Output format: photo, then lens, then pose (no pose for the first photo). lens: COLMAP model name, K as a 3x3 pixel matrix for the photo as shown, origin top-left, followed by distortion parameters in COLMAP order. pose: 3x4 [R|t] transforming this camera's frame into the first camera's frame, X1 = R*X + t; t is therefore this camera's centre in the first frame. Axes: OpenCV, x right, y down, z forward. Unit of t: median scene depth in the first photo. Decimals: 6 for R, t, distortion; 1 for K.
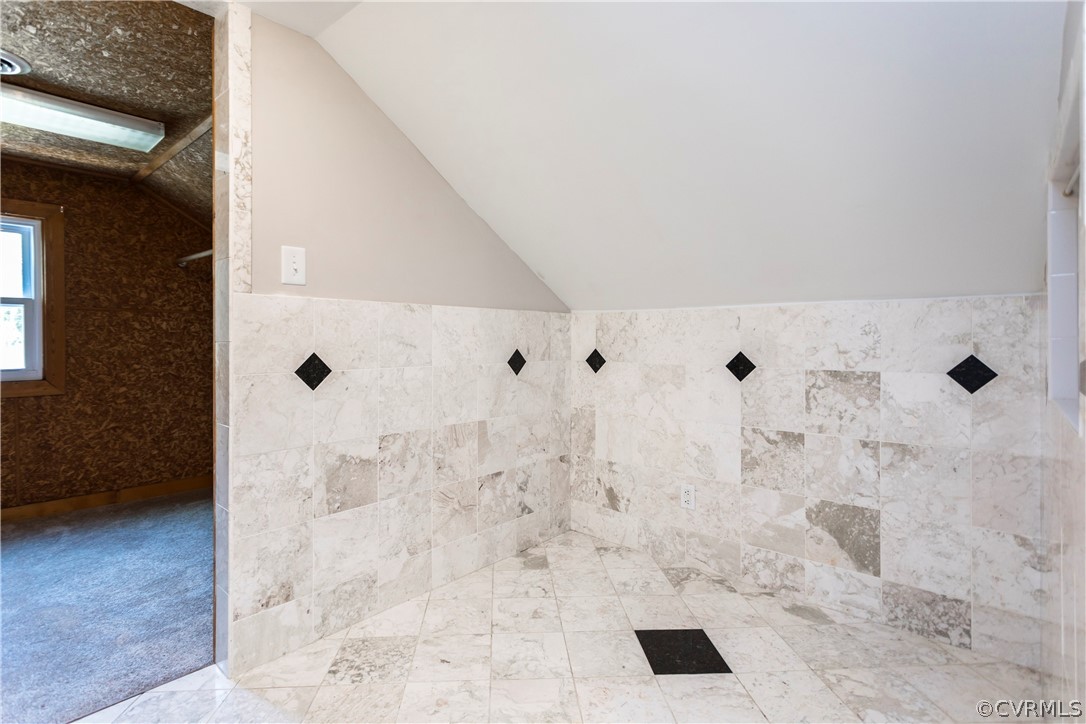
lens RADIAL K [[531.0, 0, 538.7], [0, 531.0, 341.5], [0, 0, 1]] dist [-0.001863, 0.001350]
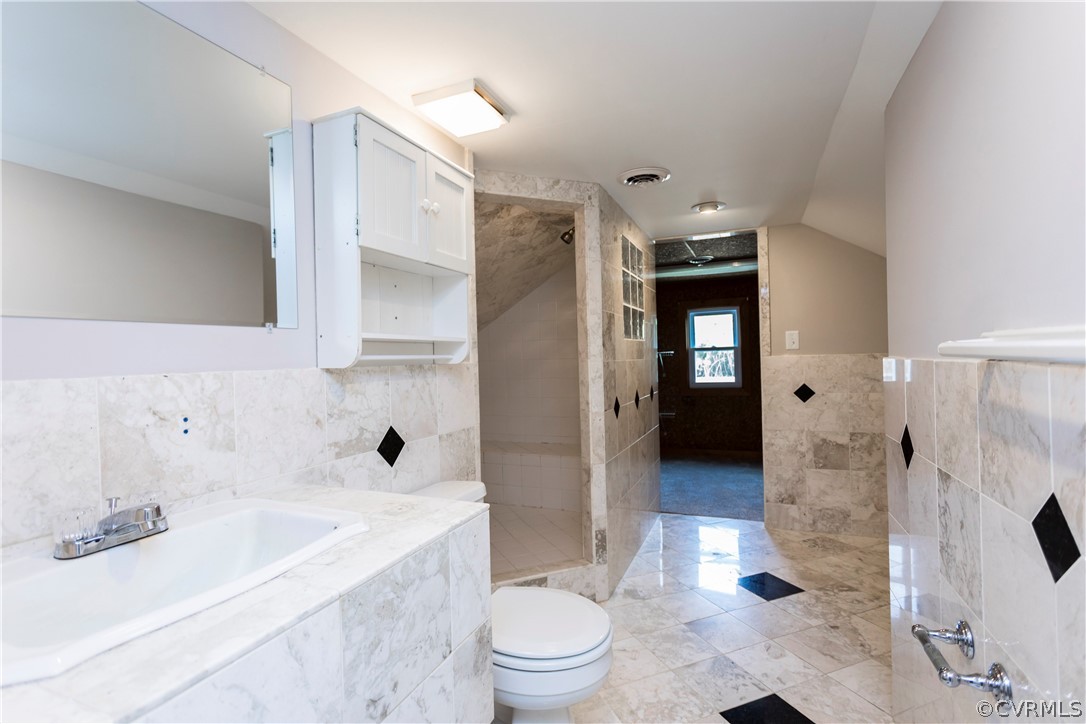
lens RADIAL K [[531.0, 0, 542.7], [0, 531.0, 358.8], [0, 0, 1]] dist [-0.001863, 0.001350]
pose [[0.334844, -0.004129, -0.942264, 1.063269], [0.024624, 0.999687, 0.004370, -0.098852], [0.941952, -0.024666, 0.334841, -0.544706]]
